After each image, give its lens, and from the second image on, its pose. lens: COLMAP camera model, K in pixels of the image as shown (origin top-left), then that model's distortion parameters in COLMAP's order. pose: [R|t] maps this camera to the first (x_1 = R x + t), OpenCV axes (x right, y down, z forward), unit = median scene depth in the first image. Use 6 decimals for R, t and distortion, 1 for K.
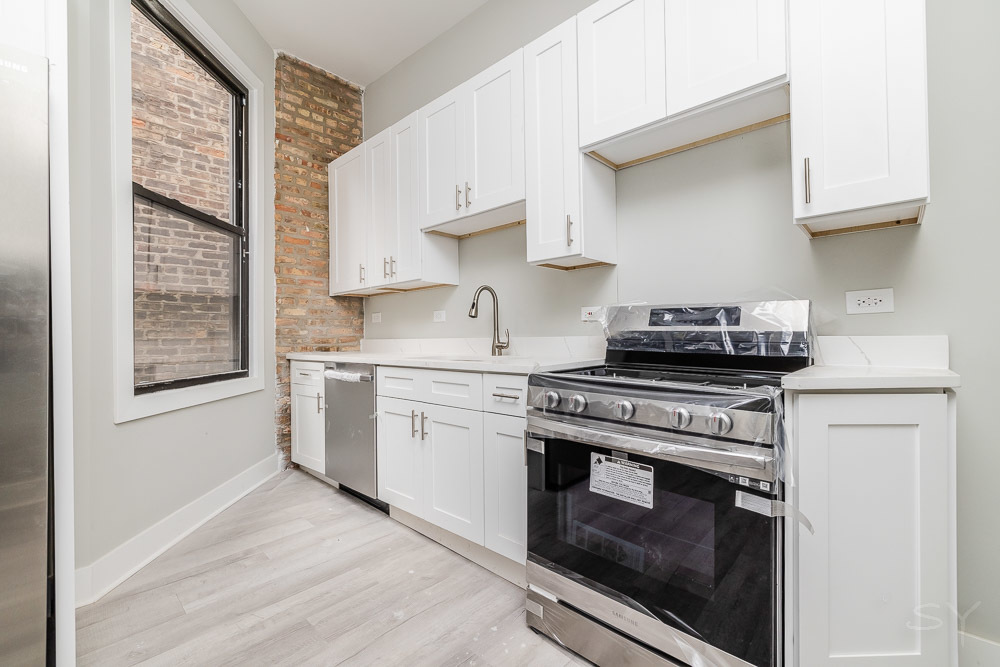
lens RADIAL K [[427.7, 0, 496.2], [0, 427.7, 331.5], [0, 0, 1]] dist [0.002628, 0.000972]
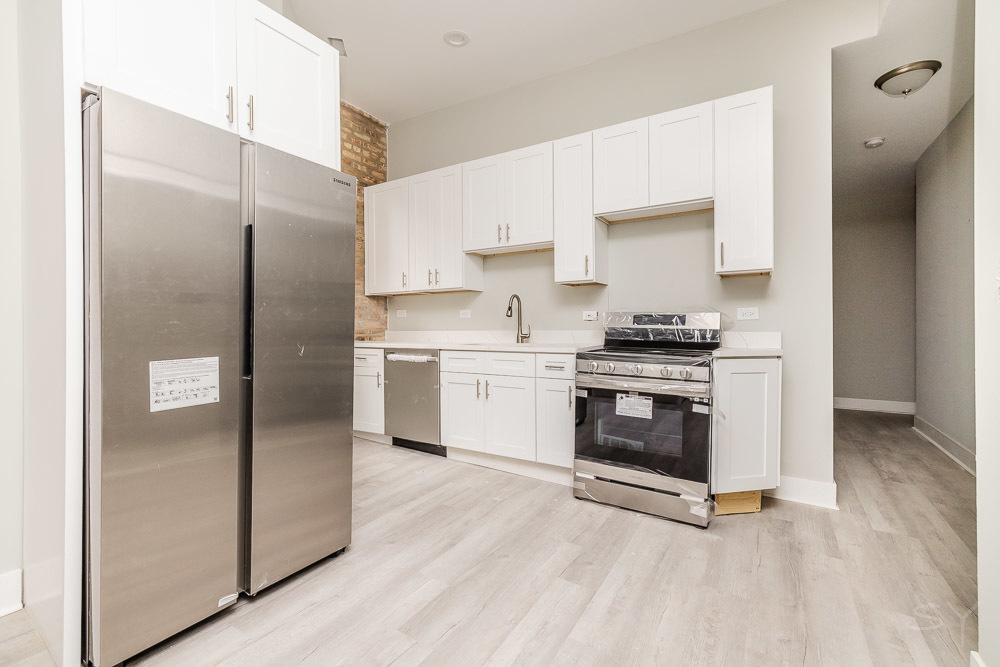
lens RADIAL K [[427.7, 0, 496.2], [0, 427.7, 331.5], [0, 0, 1]] dist [0.002628, 0.000972]
pose [[0.981259, 0.004016, 0.192653, -0.427995], [-0.008262, 0.999740, 0.021242, -0.015033], [-0.192518, -0.022436, 0.981037, -0.471462]]
